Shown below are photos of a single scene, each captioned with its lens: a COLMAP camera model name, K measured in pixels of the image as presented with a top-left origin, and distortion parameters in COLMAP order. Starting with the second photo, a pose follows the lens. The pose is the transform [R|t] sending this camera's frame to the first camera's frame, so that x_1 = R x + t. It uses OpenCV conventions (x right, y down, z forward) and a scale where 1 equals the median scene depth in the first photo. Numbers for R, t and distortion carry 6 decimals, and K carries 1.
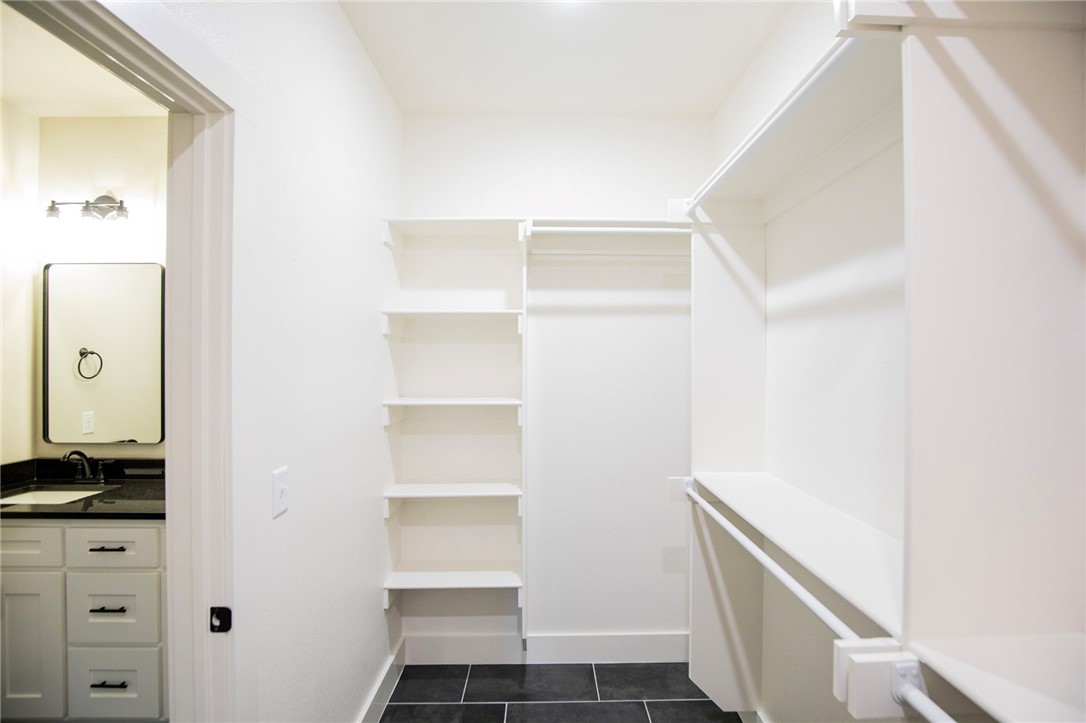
lens RADIAL K [[503.7, 0, 550.2], [0, 503.7, 363.9], [0, 0, 1]] dist [-0.028490, 0.003008]
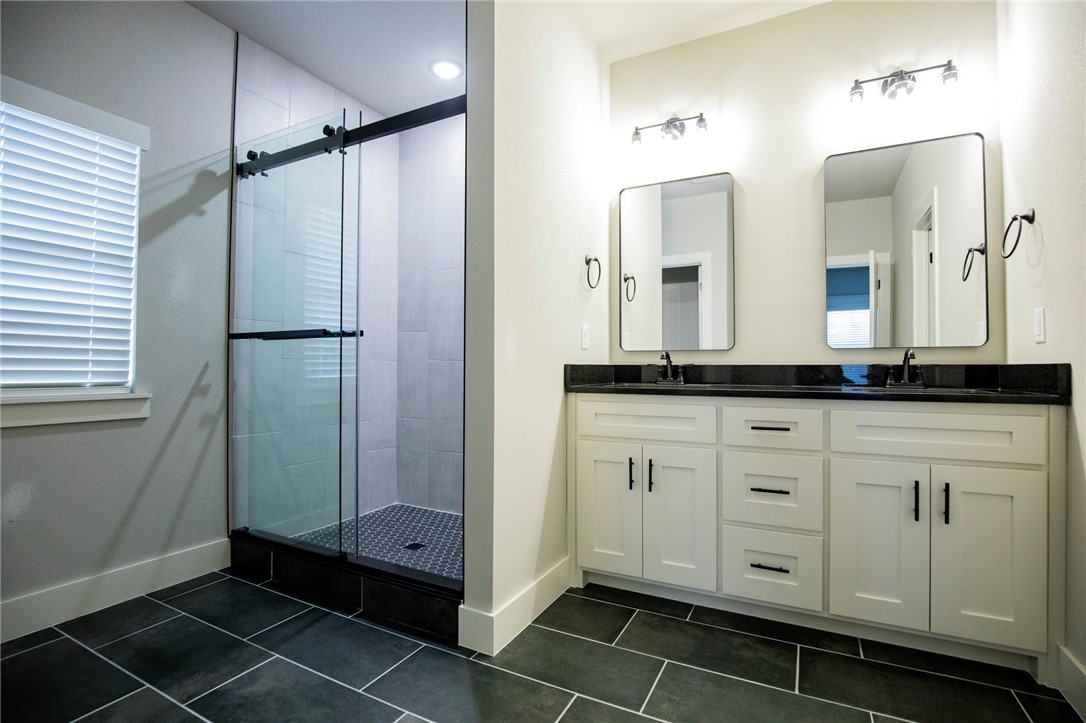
lens RADIAL K [[503.7, 0, 539.3], [0, 503.7, 361.0], [0, 0, 1]] dist [-0.028490, 0.003008]
pose [[0.874929, -0.007088, -0.484200, -0.664171], [-0.001834, 0.999837, -0.017949, 0.212705], [0.484248, 0.016592, 0.874773, -0.079514]]
